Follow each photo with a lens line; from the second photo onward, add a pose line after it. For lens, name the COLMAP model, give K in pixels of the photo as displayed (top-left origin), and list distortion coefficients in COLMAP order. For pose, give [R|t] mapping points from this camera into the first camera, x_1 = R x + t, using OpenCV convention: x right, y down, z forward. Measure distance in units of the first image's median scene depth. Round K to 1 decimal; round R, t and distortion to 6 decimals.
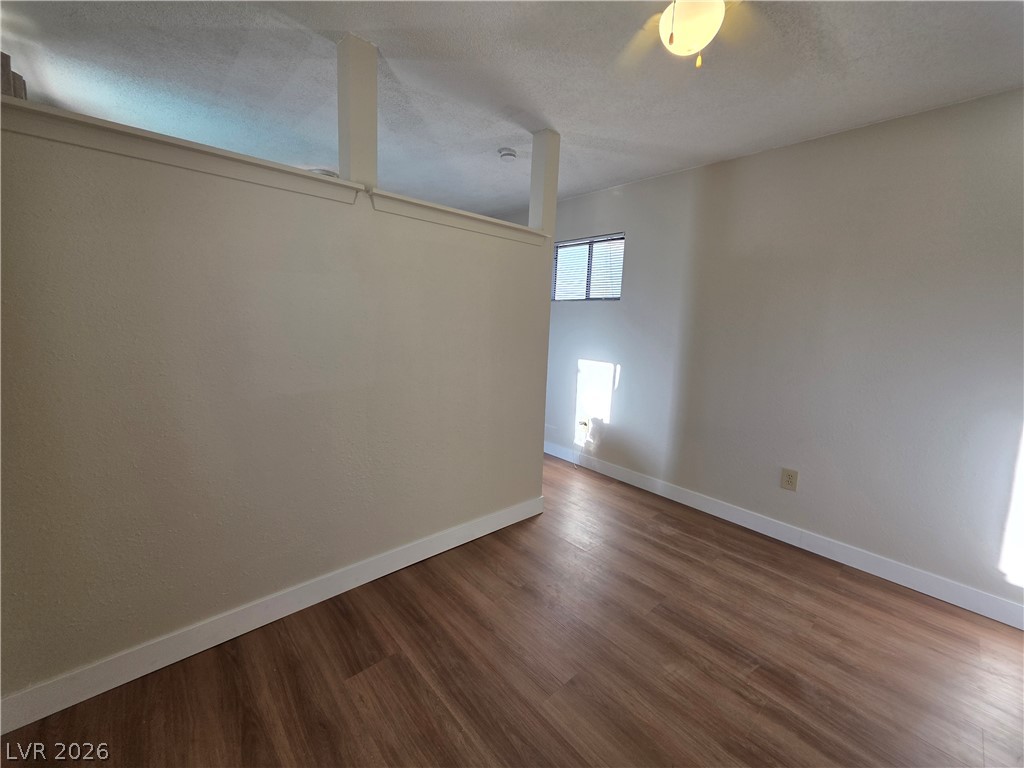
lens RADIAL K [[413.0, 0, 514.2], [0, 413.0, 379.4], [0, 0, 1]] dist [0.002368, 0.000286]
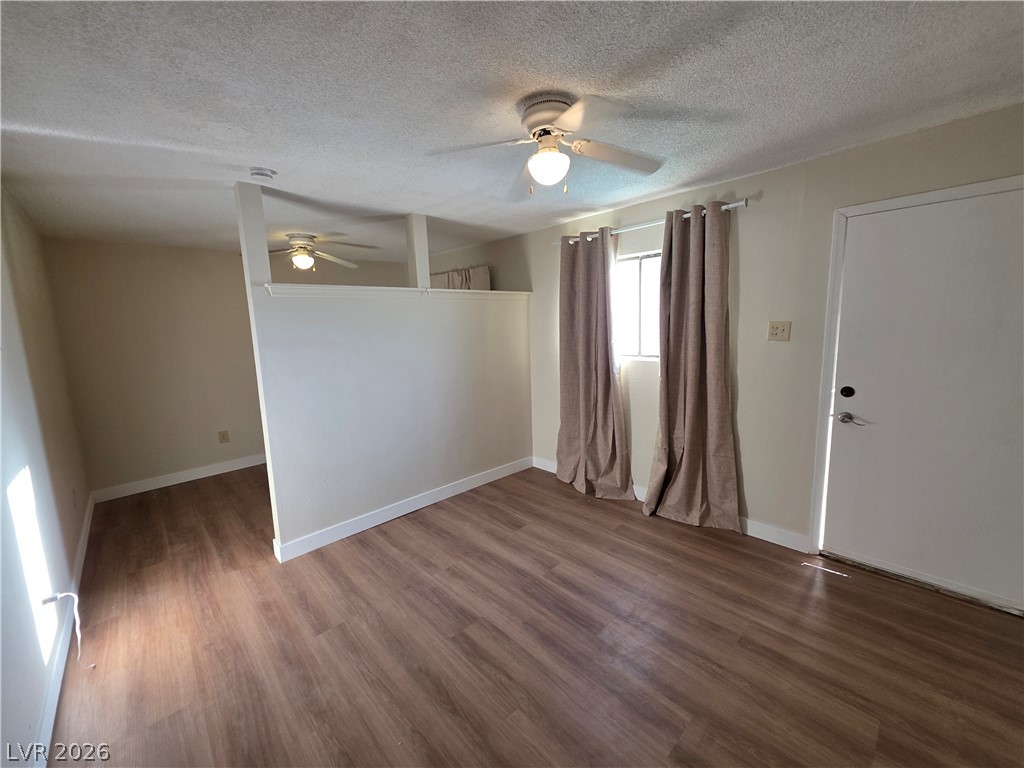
lens RADIAL K [[405.5, 0, 512.9], [0, 405.5, 380.6], [0, 0, 1]] dist [0.000307, -0.000177]
pose [[-0.999887, -0.001279, -0.014956, -0.869605], [-0.005526, 0.957759, 0.287519, -0.651733], [0.013957, 0.287570, -0.957658, 3.193795]]
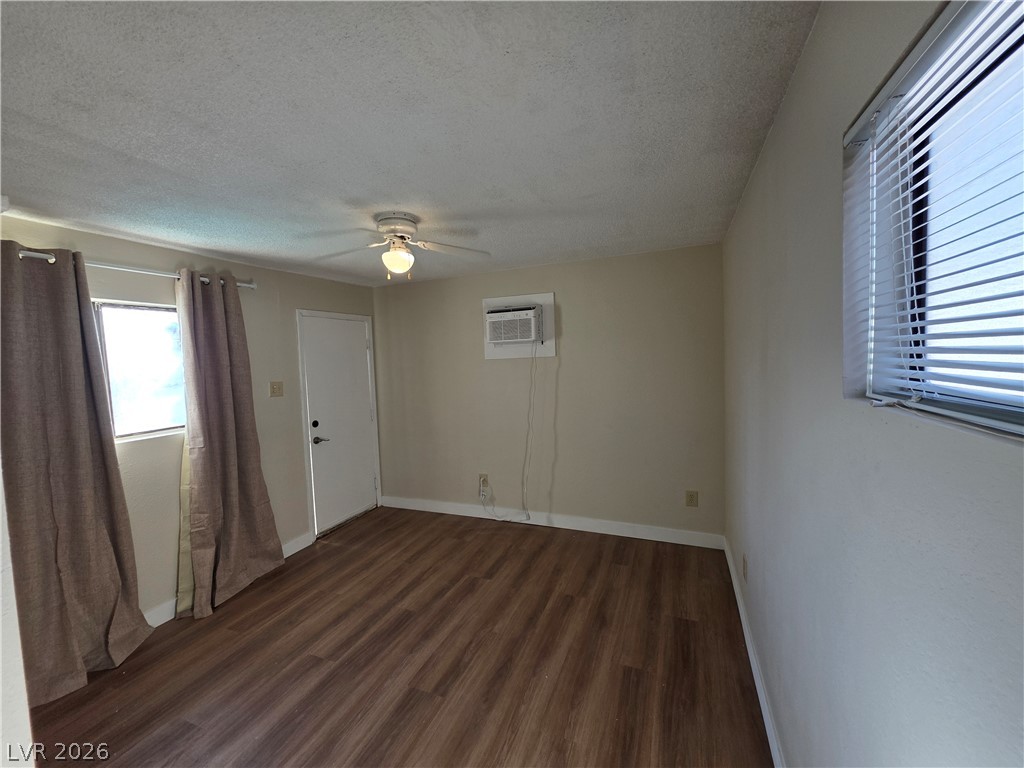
lens RADIAL K [[409.7, 0, 513.6], [0, 409.7, 380.5], [0, 0, 1]] dist [-0.000993, -0.000083]
pose [[0.427455, -0.002500, -0.904033, 0.467935], [-0.078029, 0.996162, -0.039649, -0.442563], [0.900663, 0.087488, 0.425620, 1.839895]]
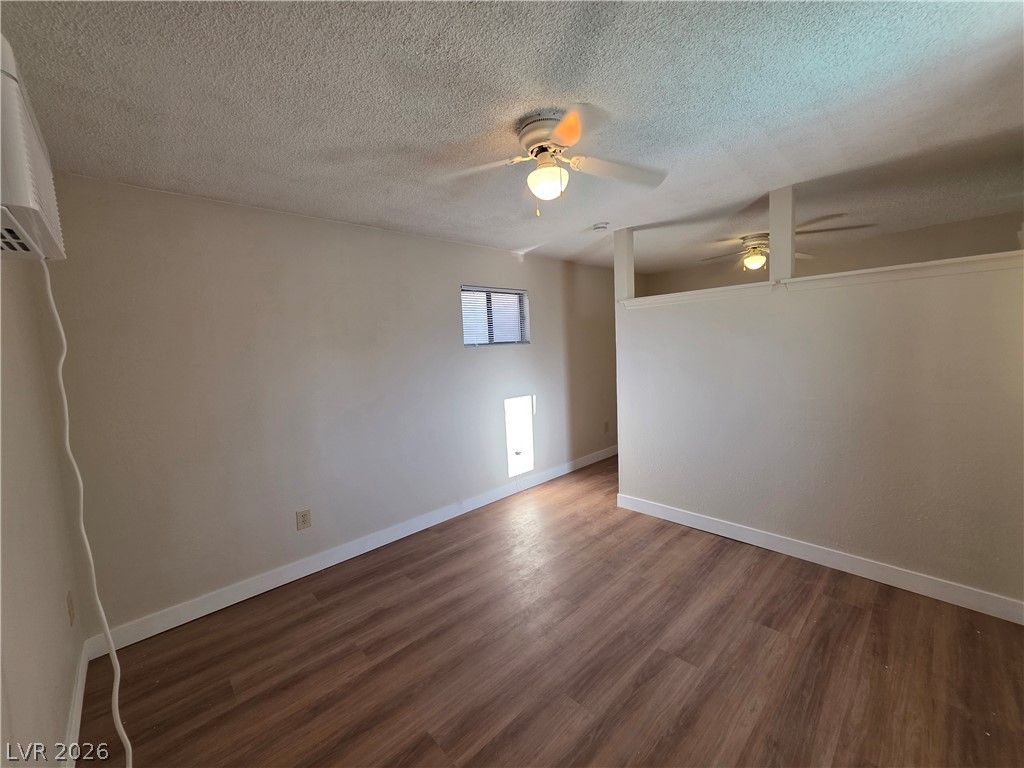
lens RADIAL K [[405.5, 0, 512.9], [0, 405.5, 380.6], [0, 0, 1]] dist [0.000307, -0.000177]
pose [[-0.019767, -0.125924, 0.991843, -2.077586], [0.192184, 0.973058, 0.127369, -0.528881], [-0.981160, 0.193134, 0.004966, 2.227632]]
